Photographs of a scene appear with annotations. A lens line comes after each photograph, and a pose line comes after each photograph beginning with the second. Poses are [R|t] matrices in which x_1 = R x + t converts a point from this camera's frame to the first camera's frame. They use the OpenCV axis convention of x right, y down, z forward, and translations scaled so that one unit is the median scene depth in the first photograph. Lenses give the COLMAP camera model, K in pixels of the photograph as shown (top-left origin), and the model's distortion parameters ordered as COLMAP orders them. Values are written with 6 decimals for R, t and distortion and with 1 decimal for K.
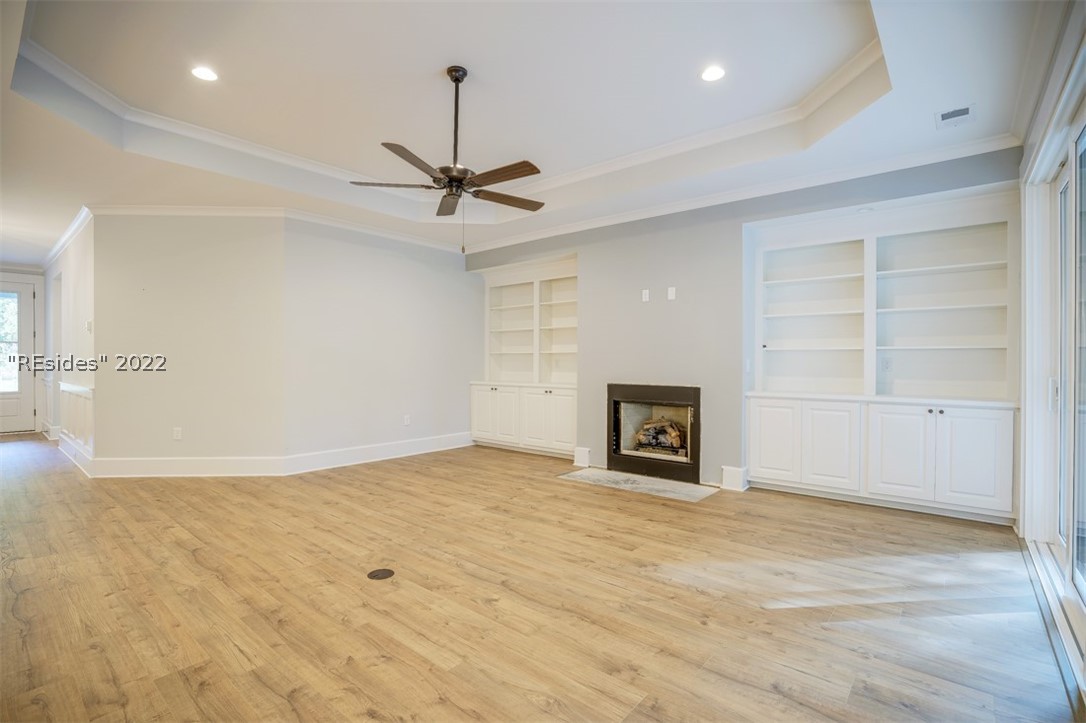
lens RADIAL K [[513.9, 0, 539.8], [0, 513.9, 364.8], [0, 0, 1]] dist [-0.041236, 0.014639]
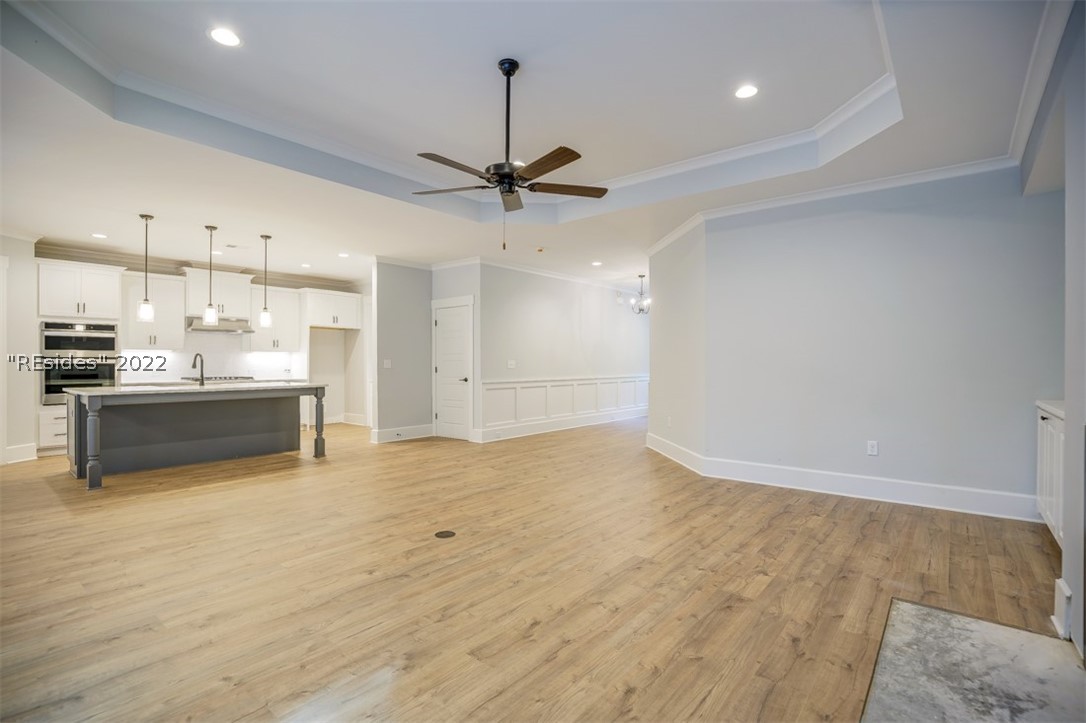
lens RADIAL K [[508.2, 0, 543.0], [0, 508.2, 361.5], [0, 0, 1]] dist [-0.045050, 0.012794]
pose [[0.018746, -0.002930, -0.999820, 0.559248], [-0.009497, 0.999950, -0.003109, -0.005274], [0.999779, 0.009554, 0.018717, 0.733110]]
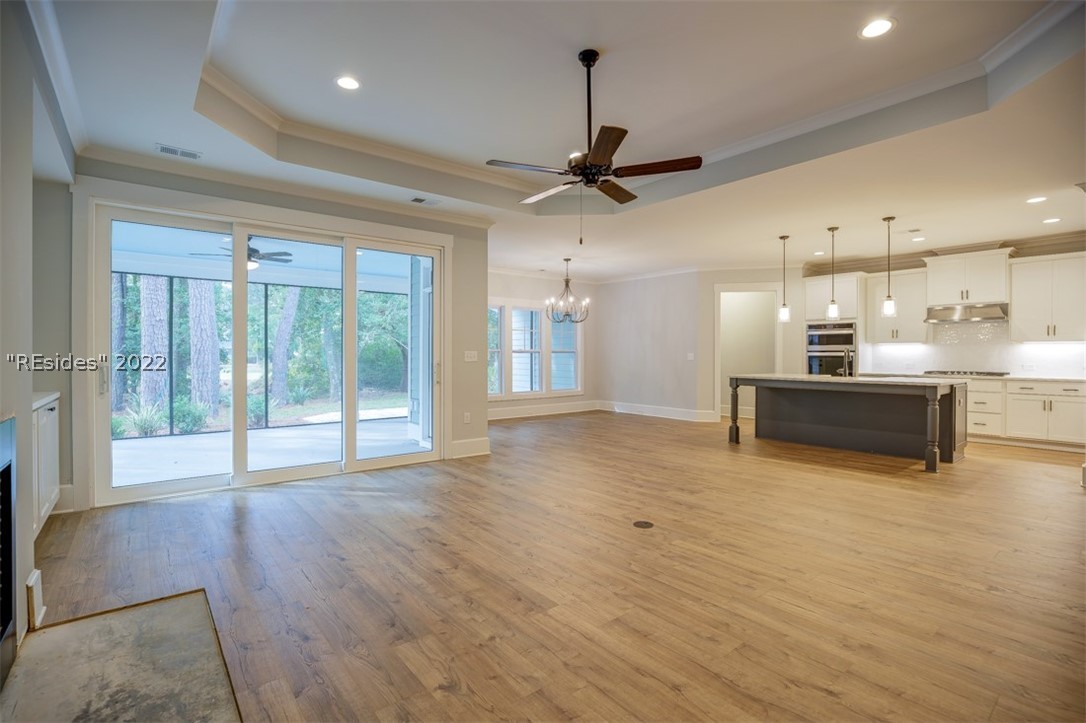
lens RADIAL K [[508.2, 0, 543.0], [0, 508.2, 361.5], [0, 0, 1]] dist [-0.045050, 0.012794]
pose [[-0.983683, -0.006885, 0.179779, -0.175061], [-0.002541, 0.999700, 0.024380, -0.011873], [-0.179893, 0.023526, -0.983405, 1.365164]]
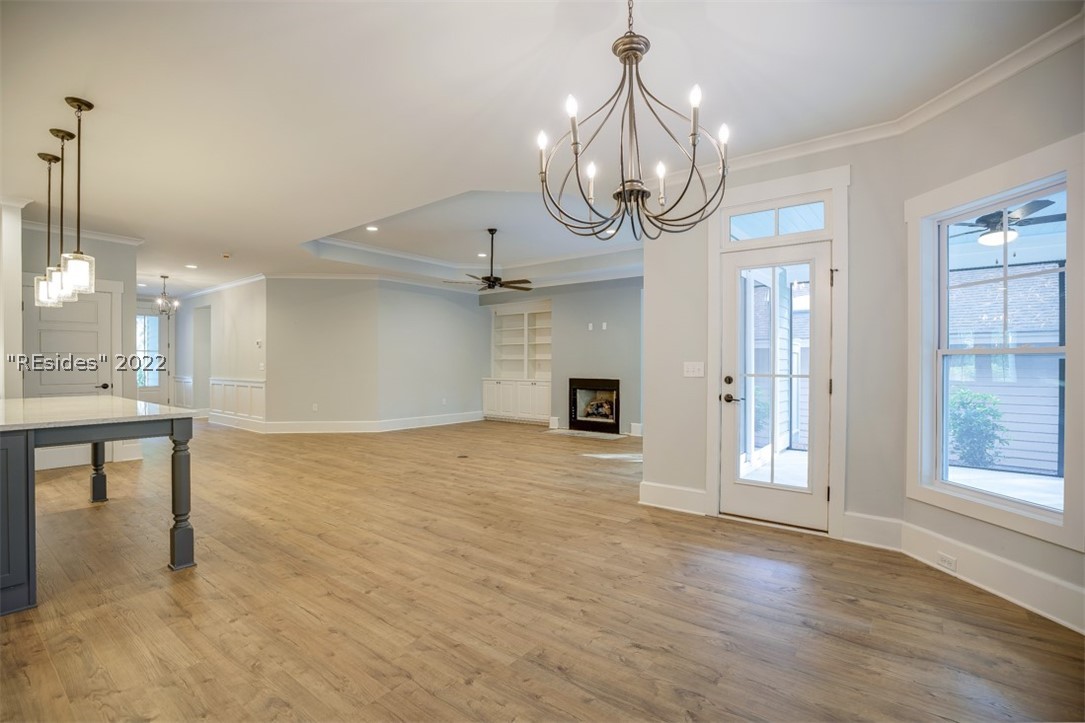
lens RADIAL K [[513.5, 0, 539.3], [0, 513.5, 364.8], [0, 0, 1]] dist [-0.041236, 0.014639]
pose [[0.999418, 0.000287, 0.034125, -0.027451], [-0.000033, 0.999972, -0.007442, 0.006782], [-0.034126, 0.007437, 0.999390, -0.808455]]
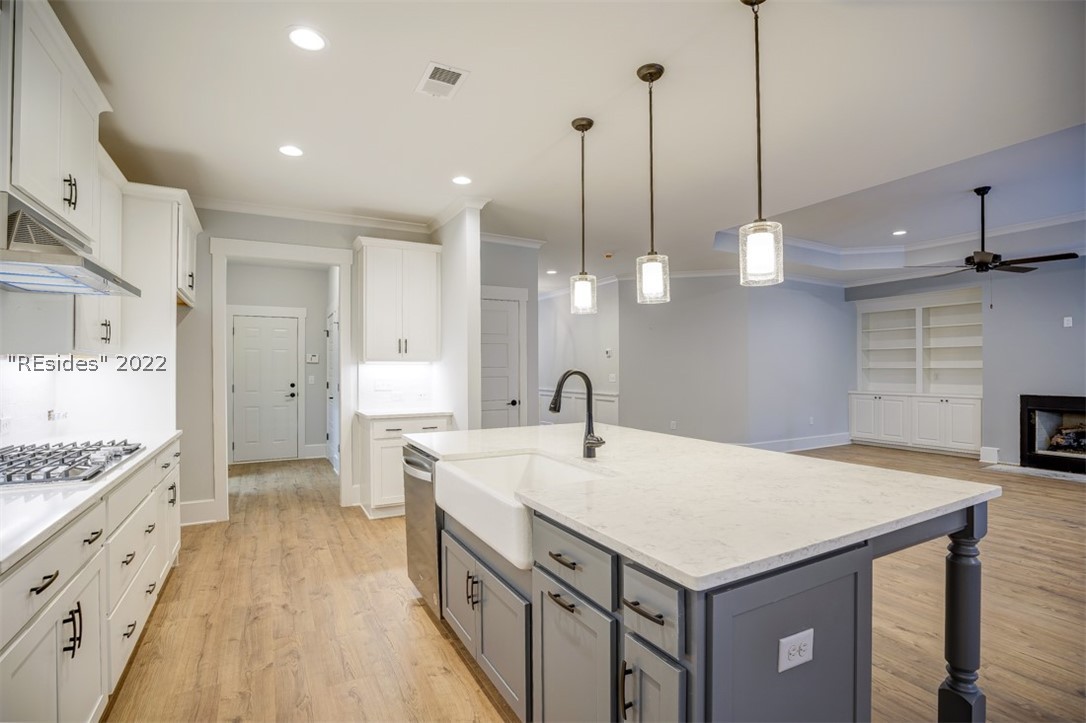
lens RADIAL K [[513.9, 0, 539.8], [0, 513.9, 364.8], [0, 0, 1]] dist [-0.041236, 0.014639]
pose [[0.936682, -0.005564, -0.350136, -0.613784], [0.000235, 0.999884, -0.015261, -0.019309], [0.350180, 0.014212, 0.936575, -0.598304]]
